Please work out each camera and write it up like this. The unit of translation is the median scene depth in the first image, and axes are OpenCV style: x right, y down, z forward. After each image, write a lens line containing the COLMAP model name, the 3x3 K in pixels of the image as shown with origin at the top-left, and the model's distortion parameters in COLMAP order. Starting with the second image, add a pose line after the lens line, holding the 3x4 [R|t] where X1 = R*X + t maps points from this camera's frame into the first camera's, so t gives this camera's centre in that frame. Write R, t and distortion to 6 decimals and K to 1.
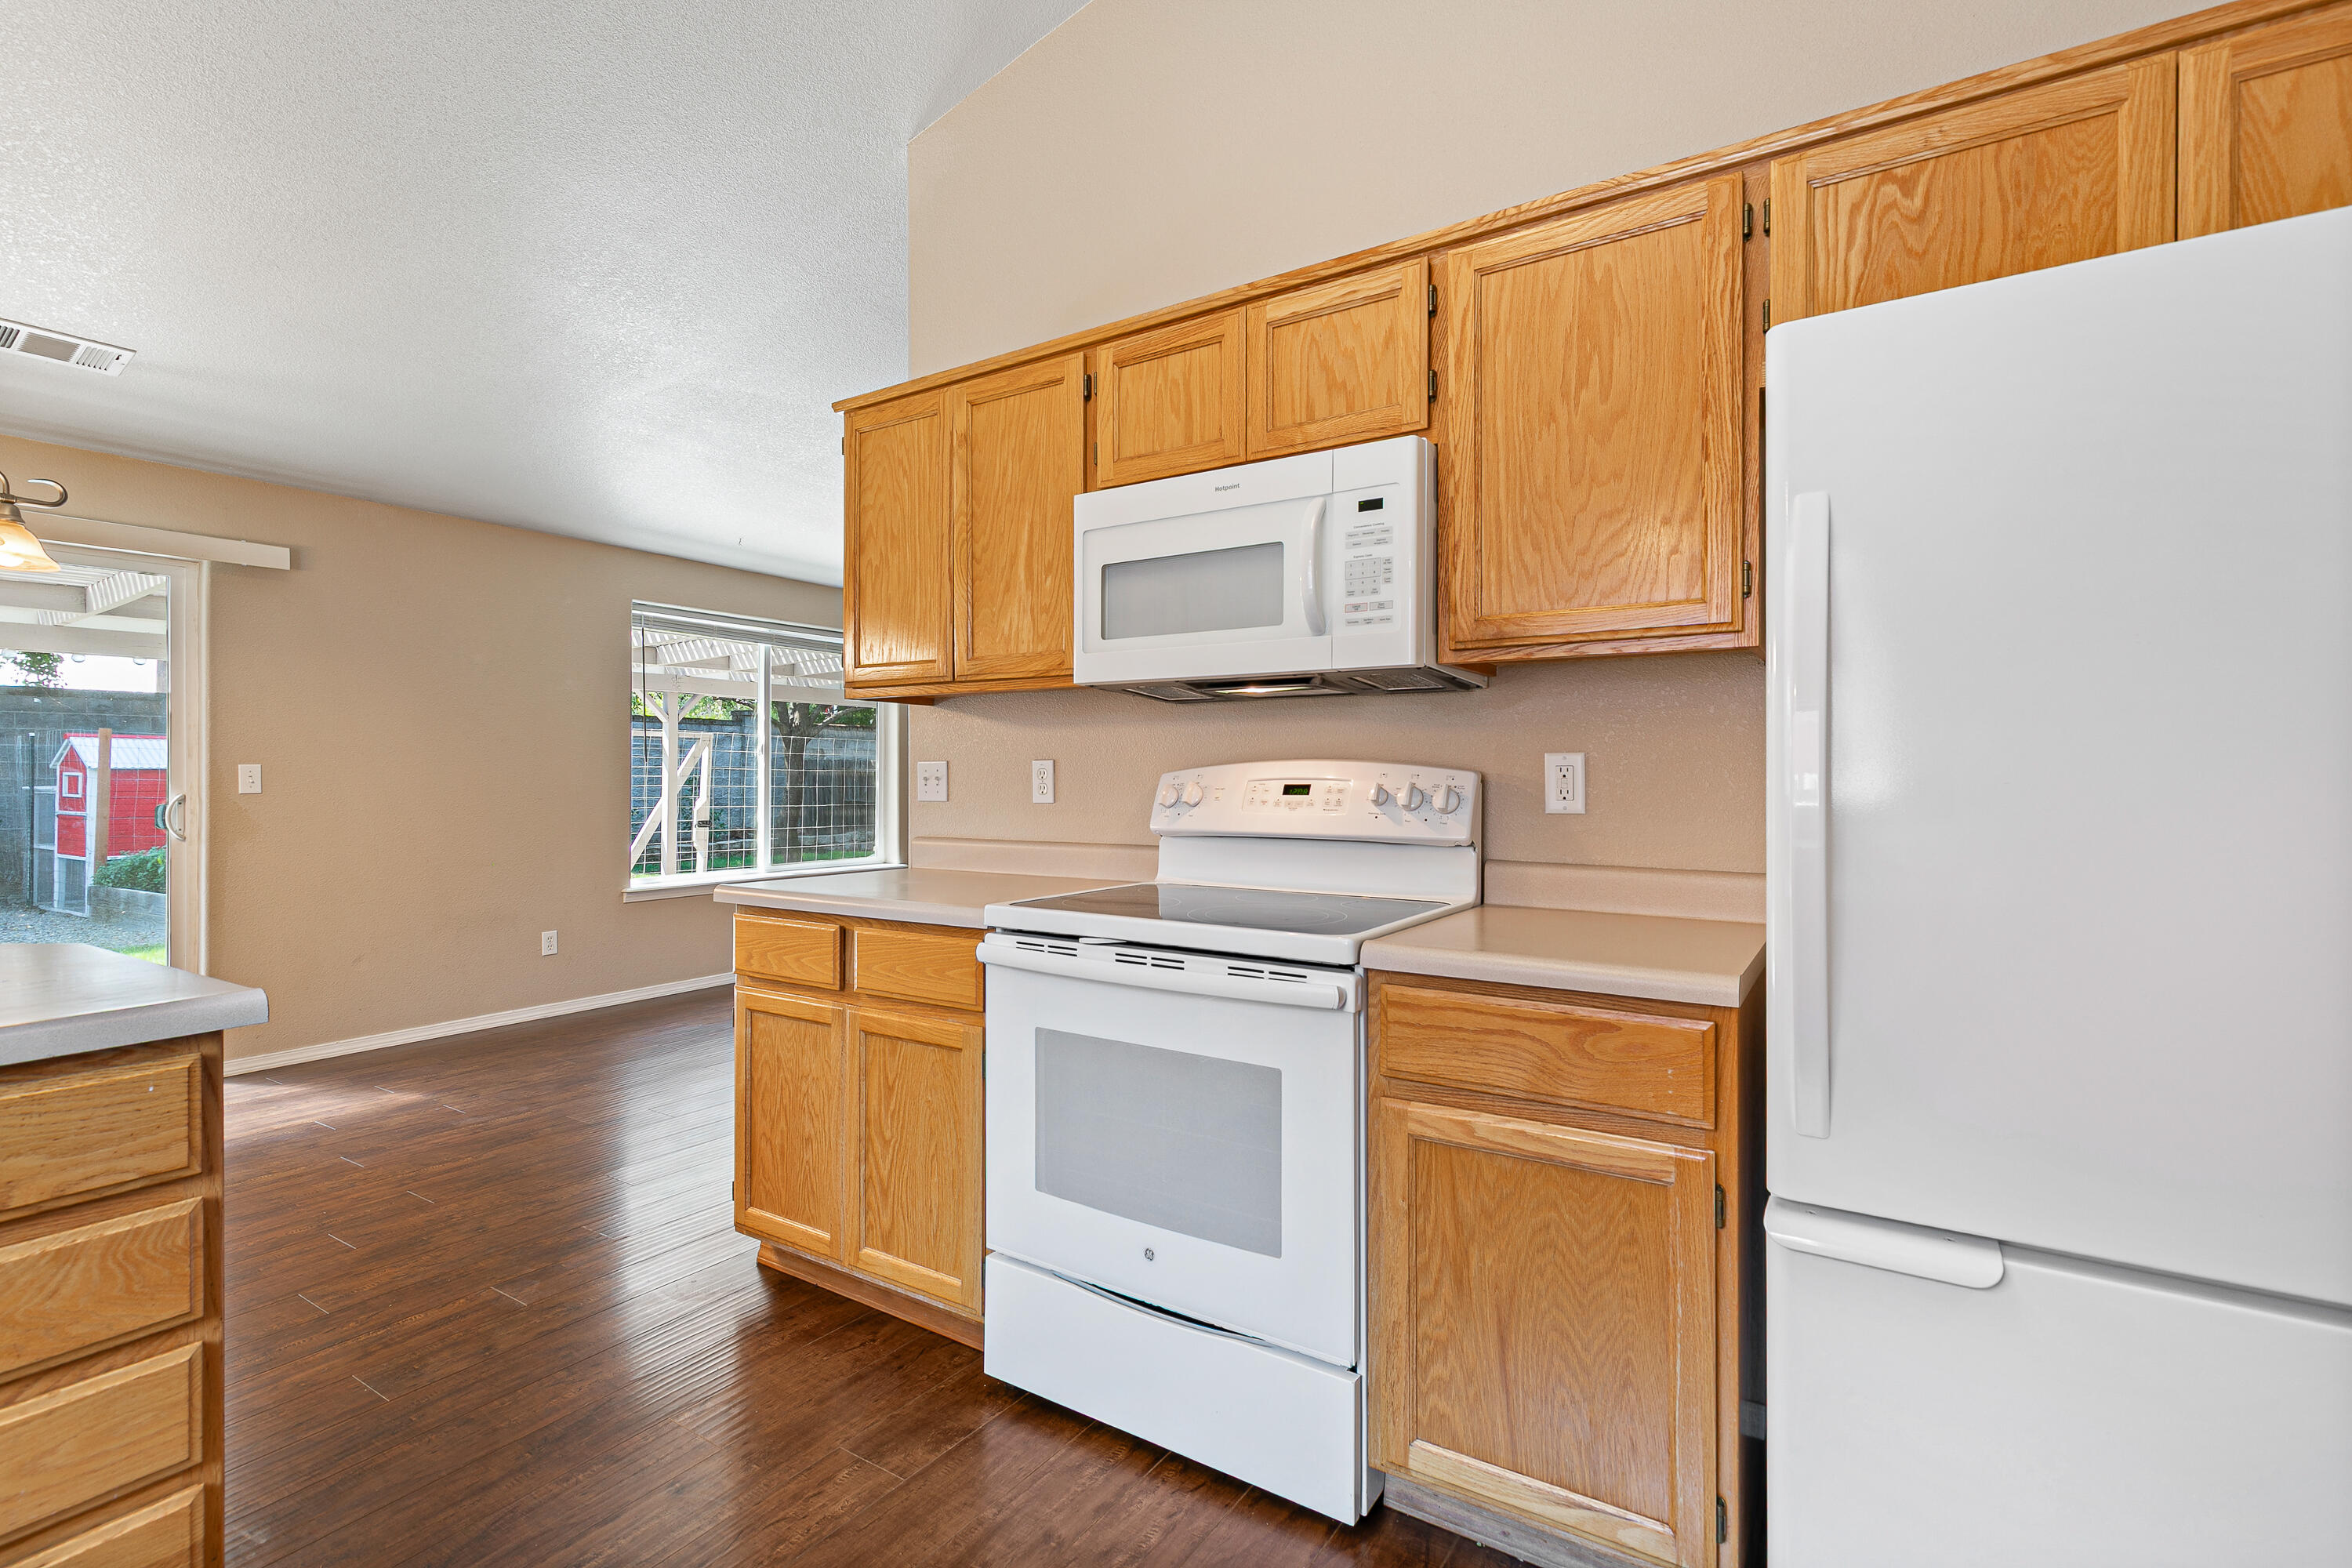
lens RADIAL K [[1082.2, 0, 1192.3], [0, 1082.2, 780.2], [0, 0, 1]] dist [0.012749, -0.003035]
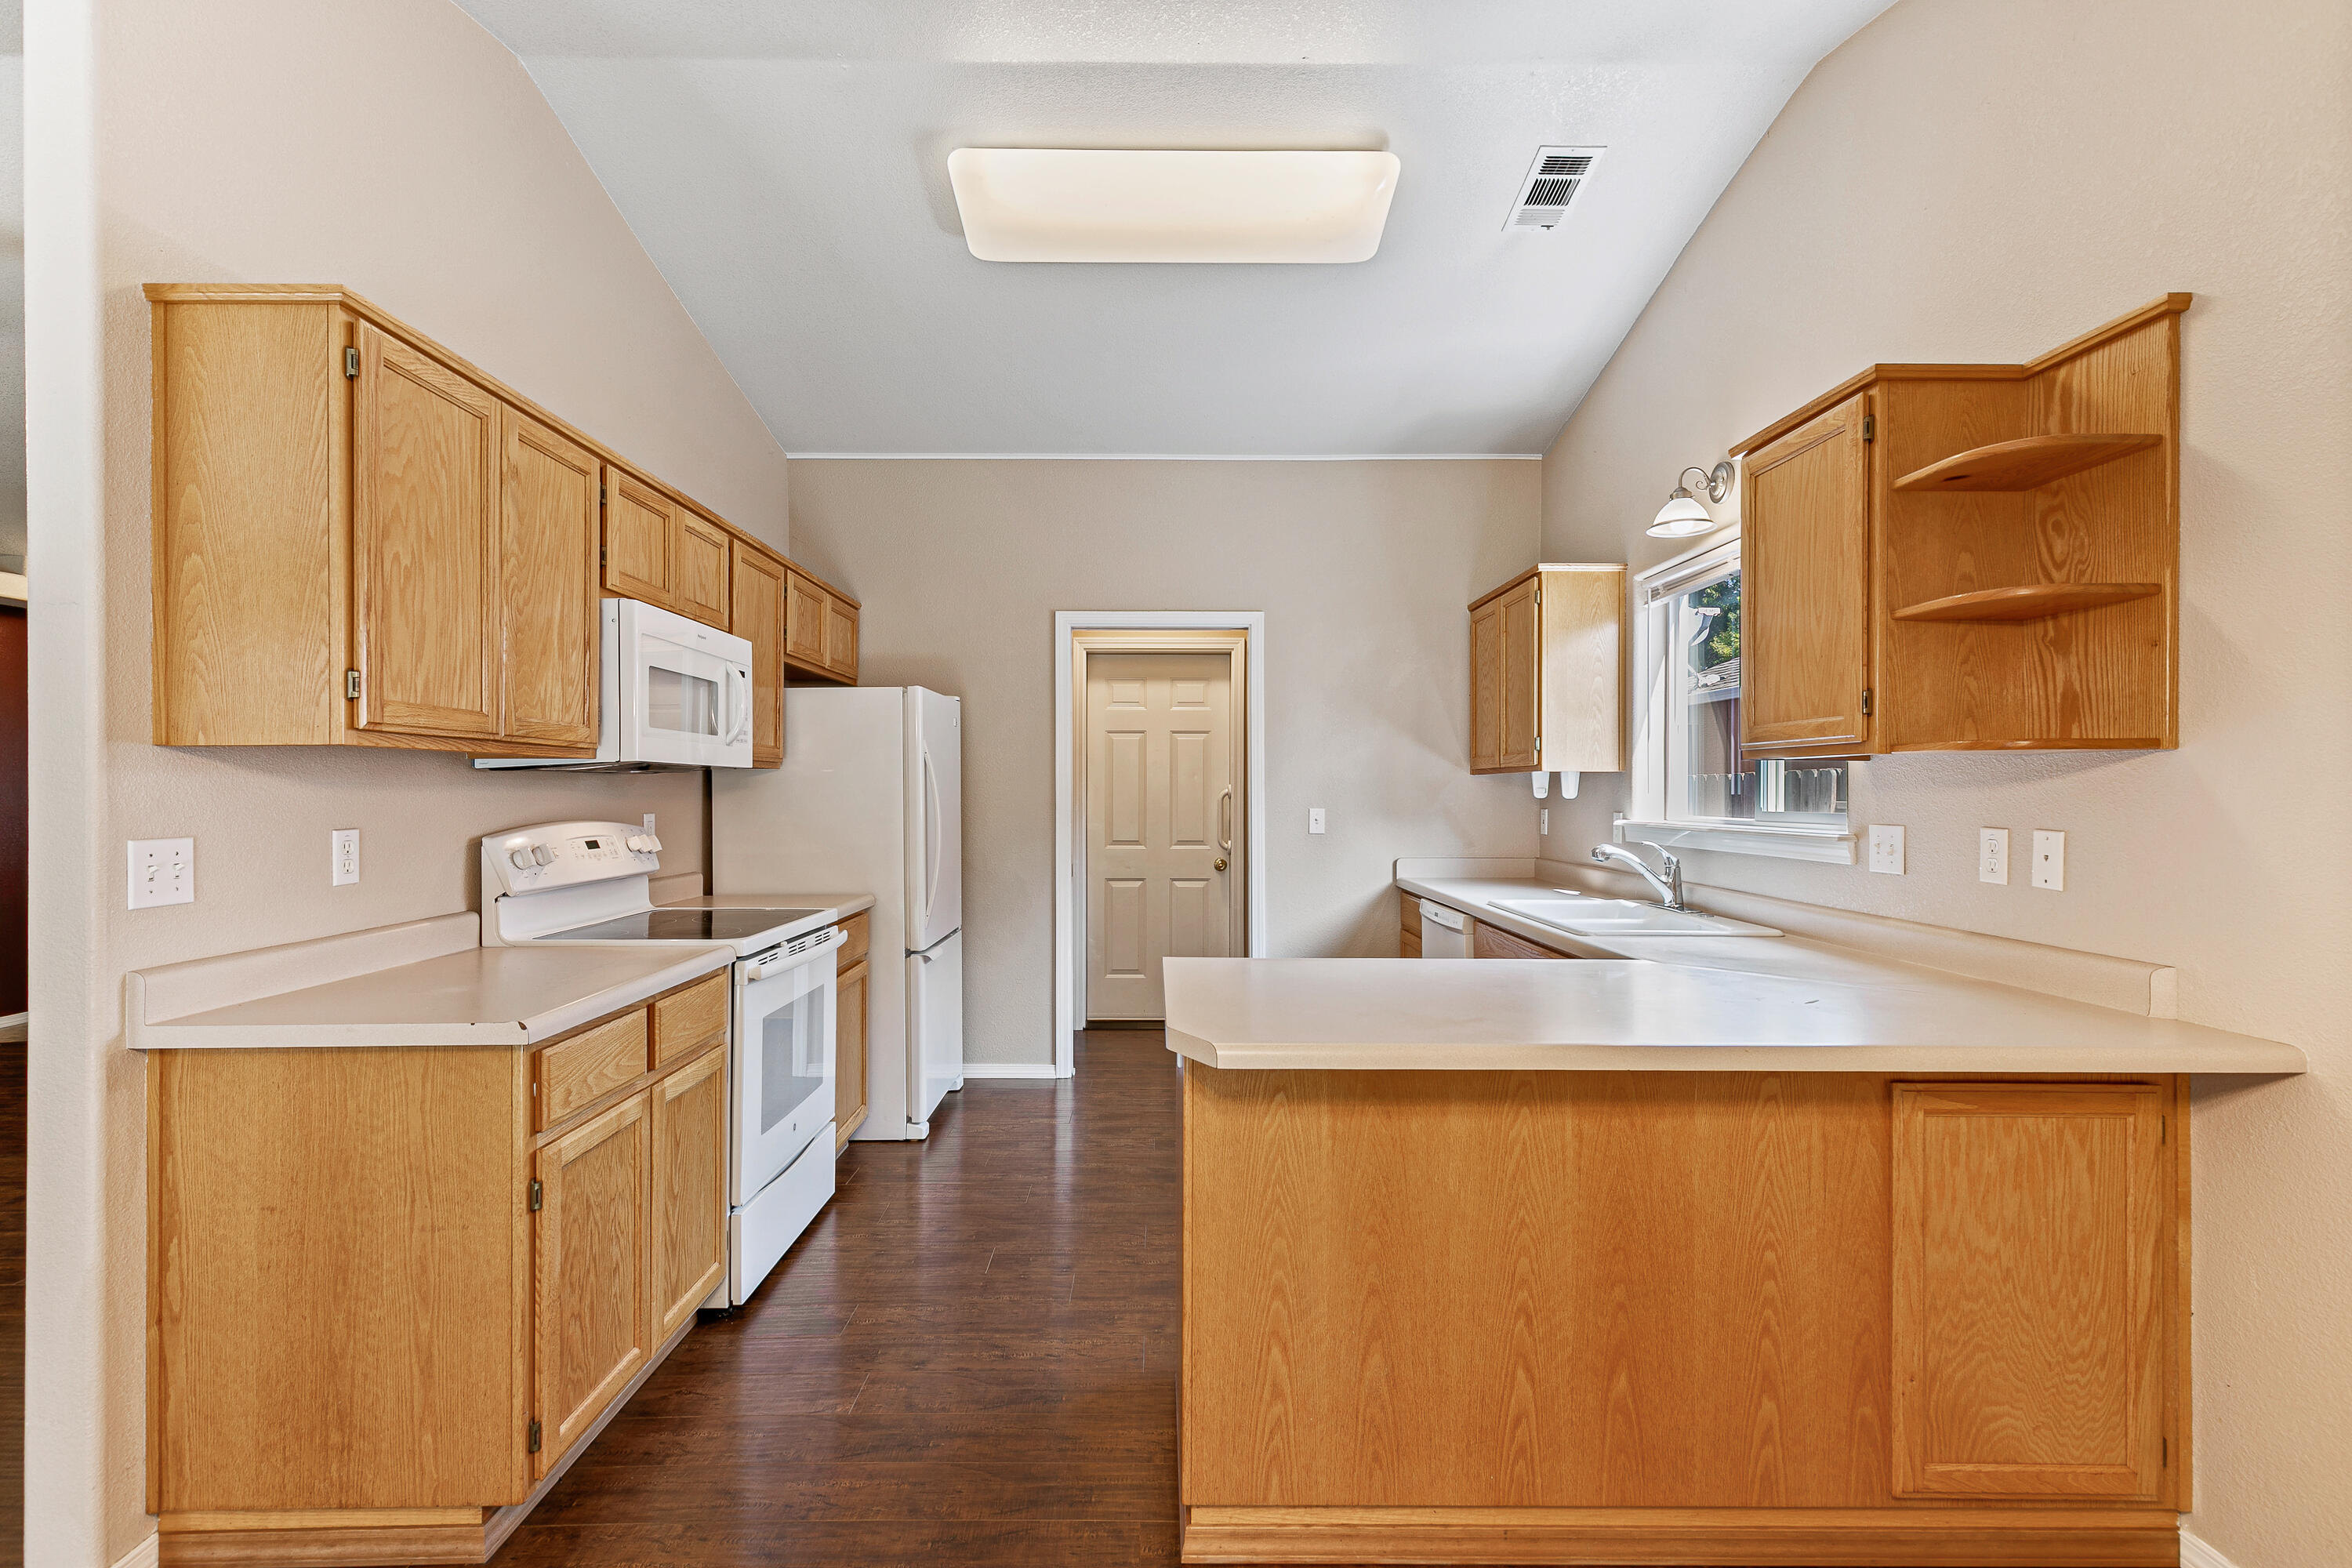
lens RADIAL K [[1082.2, 0, 1157.2], [0, 1082.2, 801.2], [0, 0, 1]] dist [0.012749, -0.003035]
pose [[-0.537619, -0.007574, 0.843154, -1.612364], [0.004389, 0.999921, 0.011781, -0.065939], [-0.843177, 0.010034, -0.537543, 1.333678]]
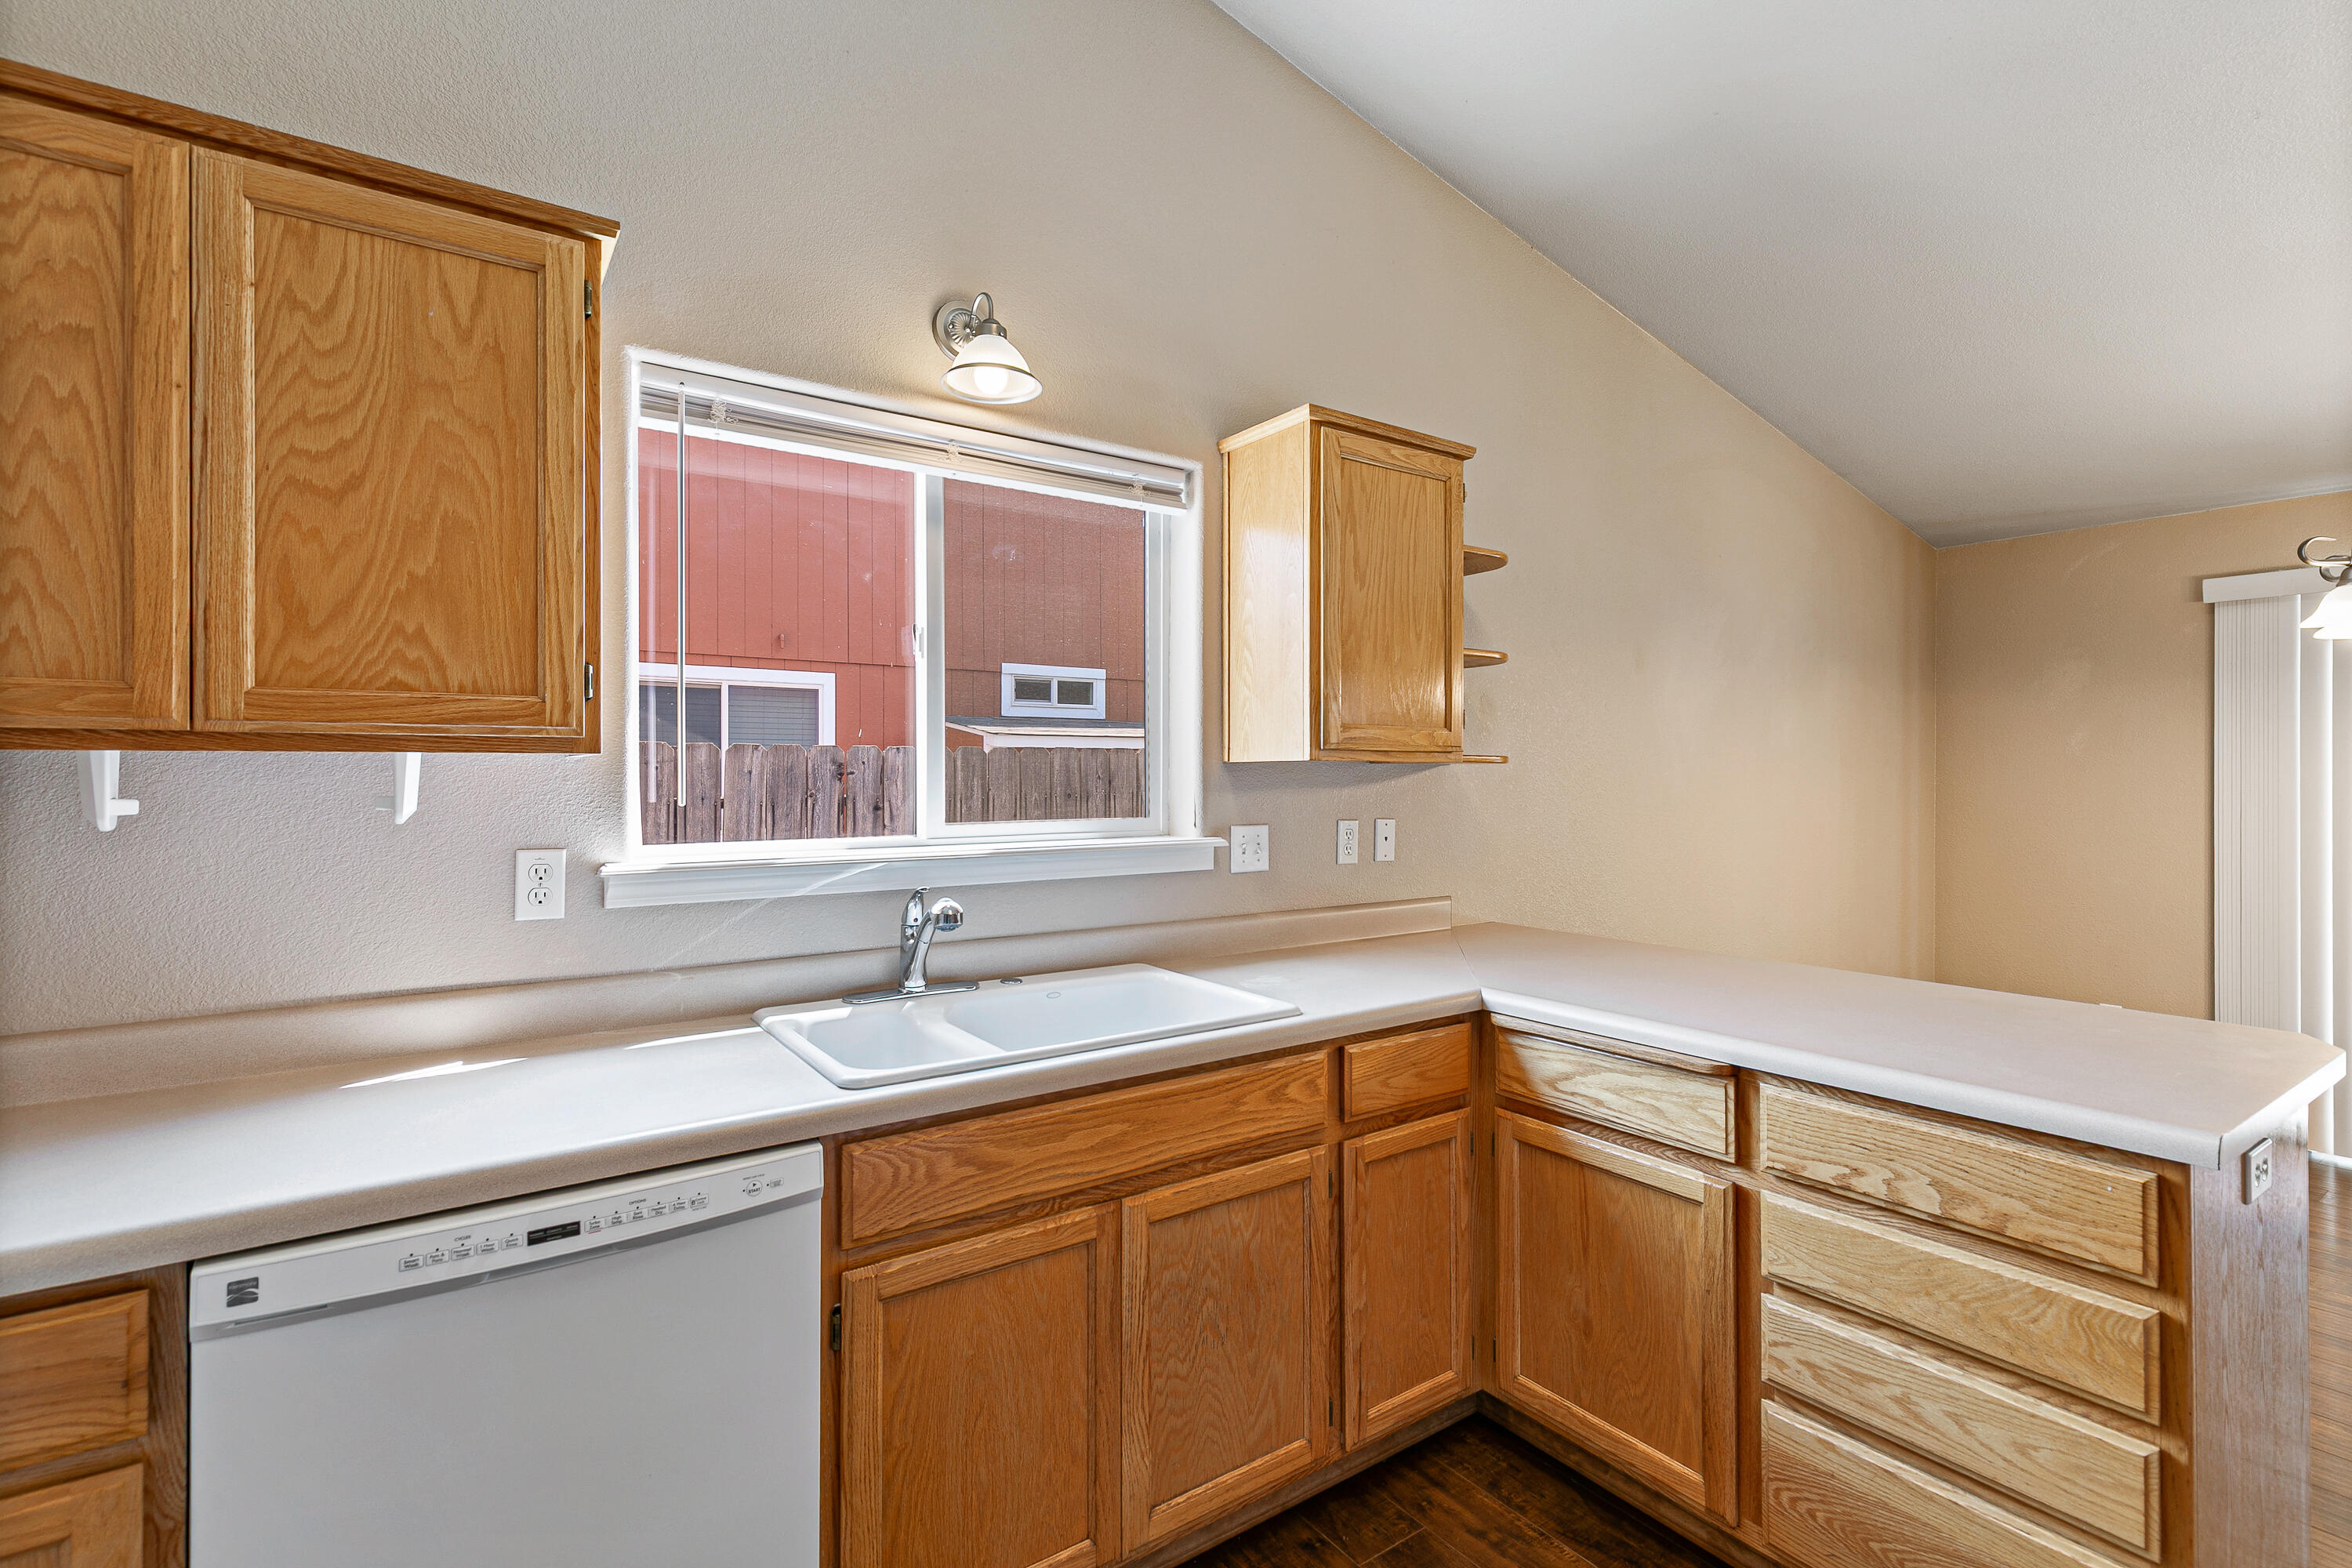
lens RADIAL K [[1082.2, 0, 1169.6], [0, 1082.2, 774.3], [0, 0, 1]] dist [0.012749, -0.003035]
pose [[-0.386768, 0.002745, -0.922173, 0.274867], [-0.005842, 0.999968, 0.005426, -0.087081], [0.922158, 0.007486, -0.386740, 0.328761]]
